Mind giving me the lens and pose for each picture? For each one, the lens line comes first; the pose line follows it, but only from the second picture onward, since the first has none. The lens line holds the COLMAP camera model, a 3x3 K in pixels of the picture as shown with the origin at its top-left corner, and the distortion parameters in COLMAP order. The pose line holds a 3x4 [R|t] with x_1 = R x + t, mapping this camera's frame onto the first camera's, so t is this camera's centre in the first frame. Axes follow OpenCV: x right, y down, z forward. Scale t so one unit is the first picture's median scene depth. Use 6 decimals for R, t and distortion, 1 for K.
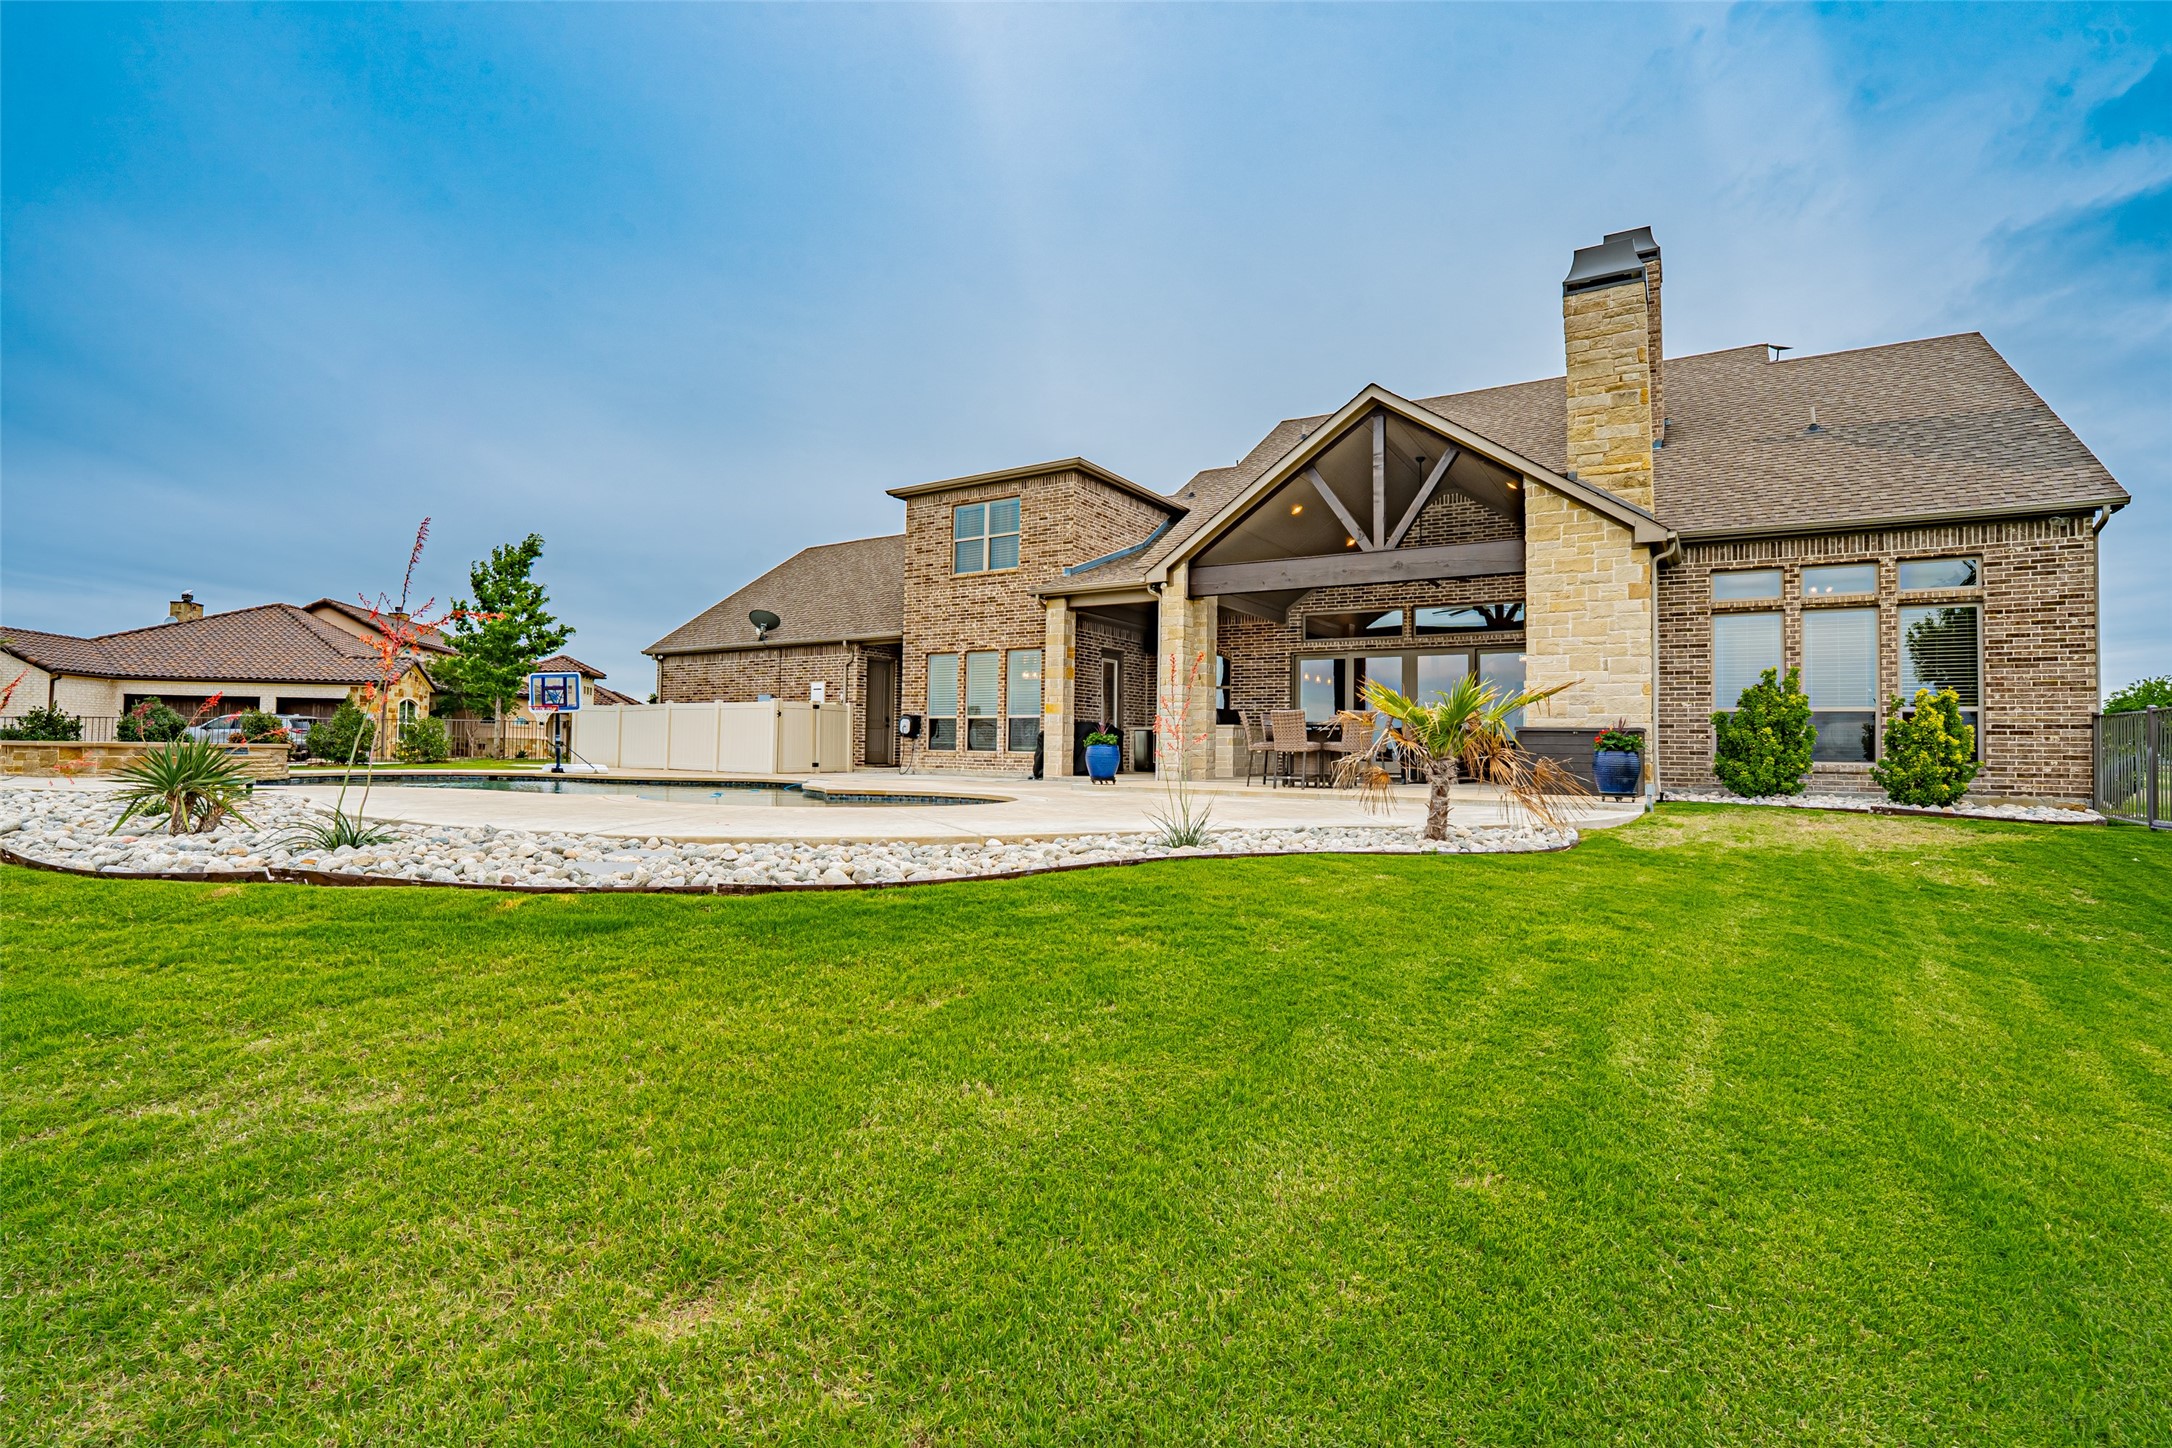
lens RADIAL K [[1007.9, 0, 1088.8], [0, 1007.9, 721.4], [0, 0, 1]] dist [-0.069340, 0.026373]
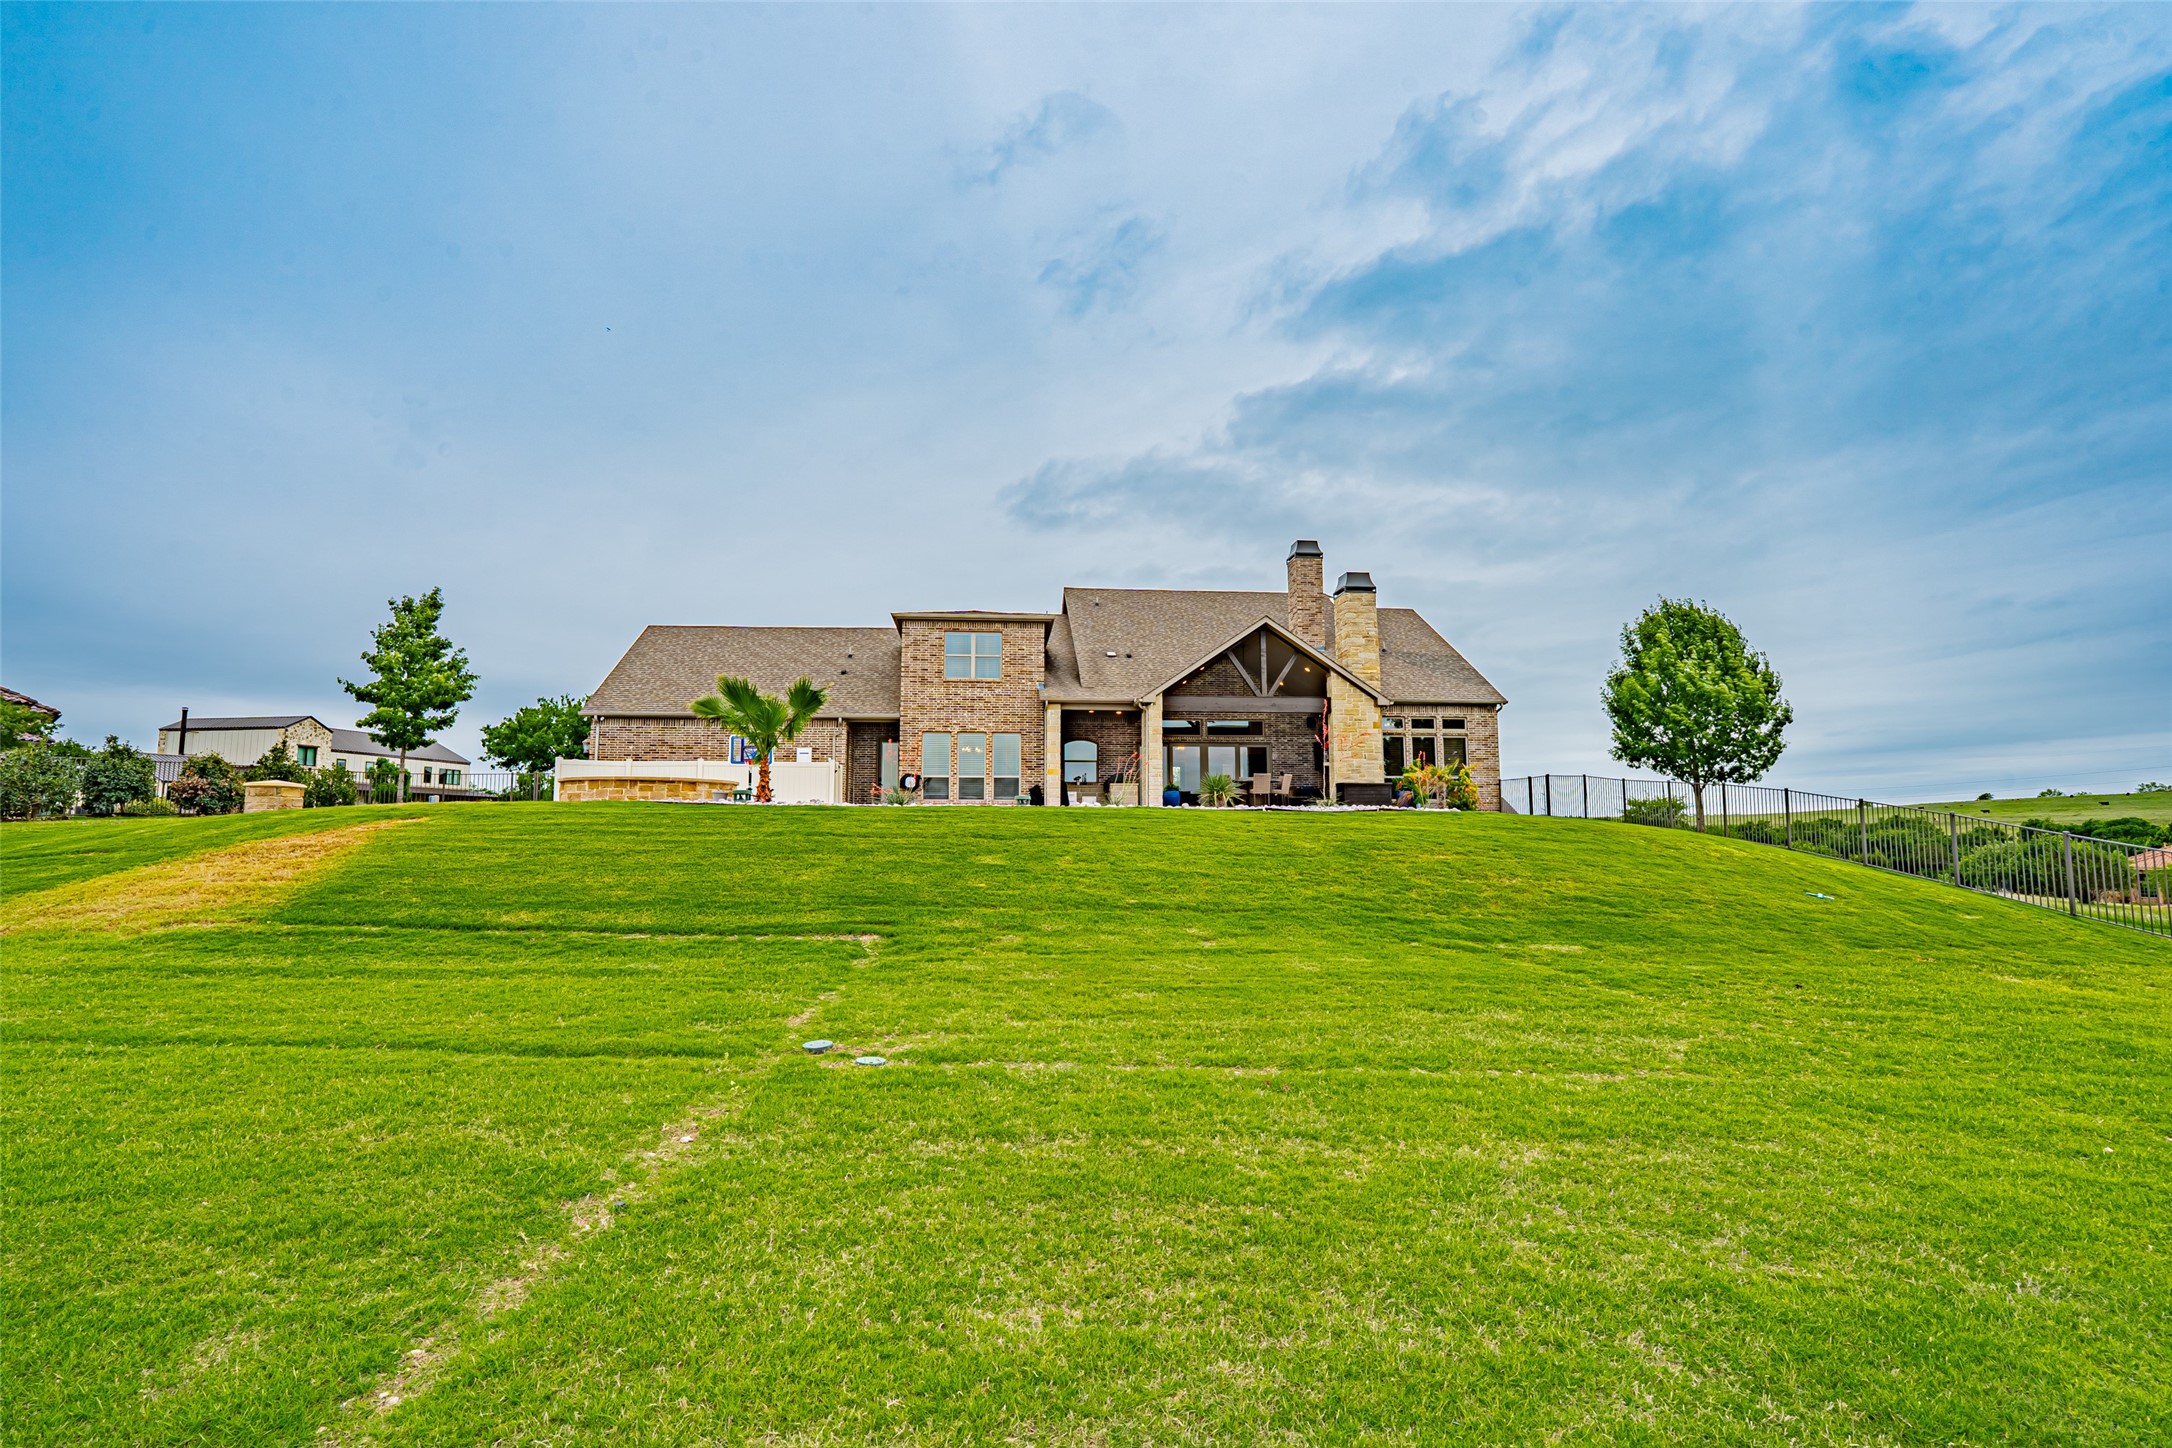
lens RADIAL K [[1007.9, 0, 1088.8], [0, 1007.9, 721.4], [0, 0, 1]] dist [-0.069340, 0.026373]
pose [[0.787046, 0.052882, 0.614624, -0.959881], [-0.004791, 0.996813, -0.079630, 0.034394], [-0.616876, 0.059728, 0.784791, -0.296202]]
